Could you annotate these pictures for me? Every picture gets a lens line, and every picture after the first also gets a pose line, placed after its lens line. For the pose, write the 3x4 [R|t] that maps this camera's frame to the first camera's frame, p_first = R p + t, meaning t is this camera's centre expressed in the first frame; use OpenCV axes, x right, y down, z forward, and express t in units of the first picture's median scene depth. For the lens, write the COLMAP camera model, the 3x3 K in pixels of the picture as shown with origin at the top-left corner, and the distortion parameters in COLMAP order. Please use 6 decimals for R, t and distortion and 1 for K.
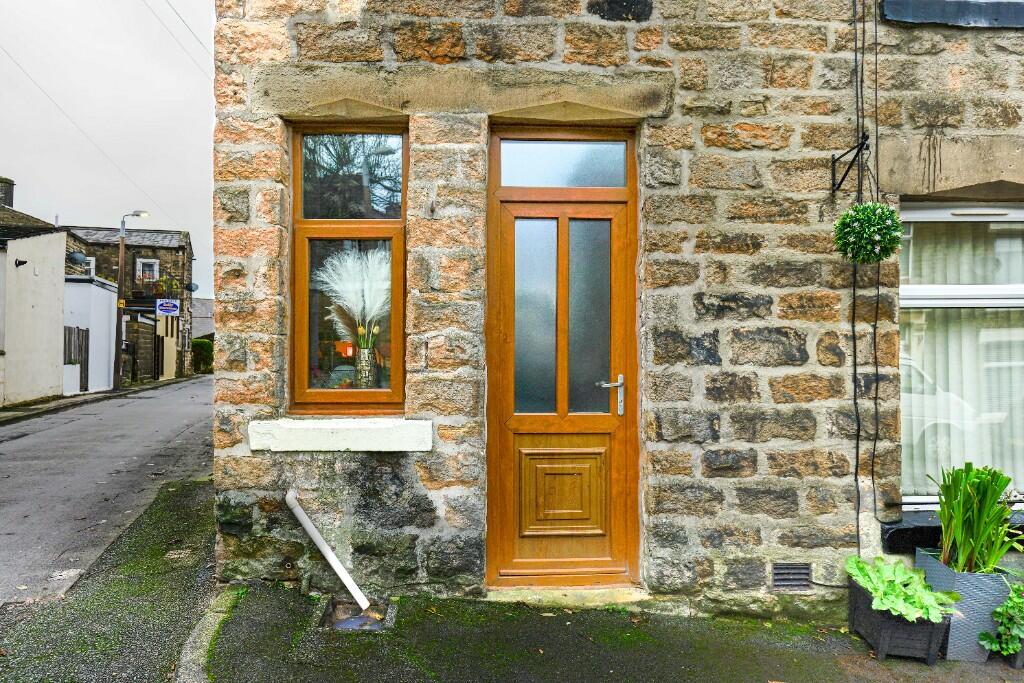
lens RADIAL K [[605.5, 0, 515.1], [0, 605.5, 338.3], [0, 0, 1]] dist [-0.029118, 0.016451]
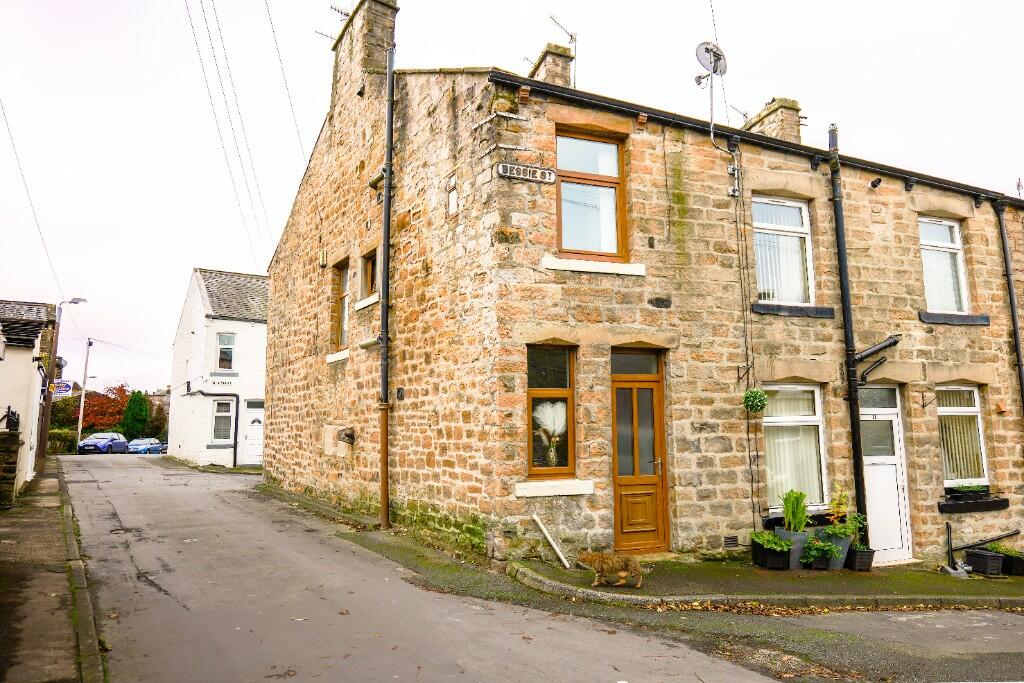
lens RADIAL K [[605.5, 0, 511.1], [0, 605.5, 344.9], [0, 0, 1]] dist [-0.029118, 0.016451]
pose [[0.961088, 0.029318, 0.274683, -1.048986], [0.002403, 0.993427, -0.114441, -0.107600], [-0.276232, 0.110648, 0.954700, -1.115156]]
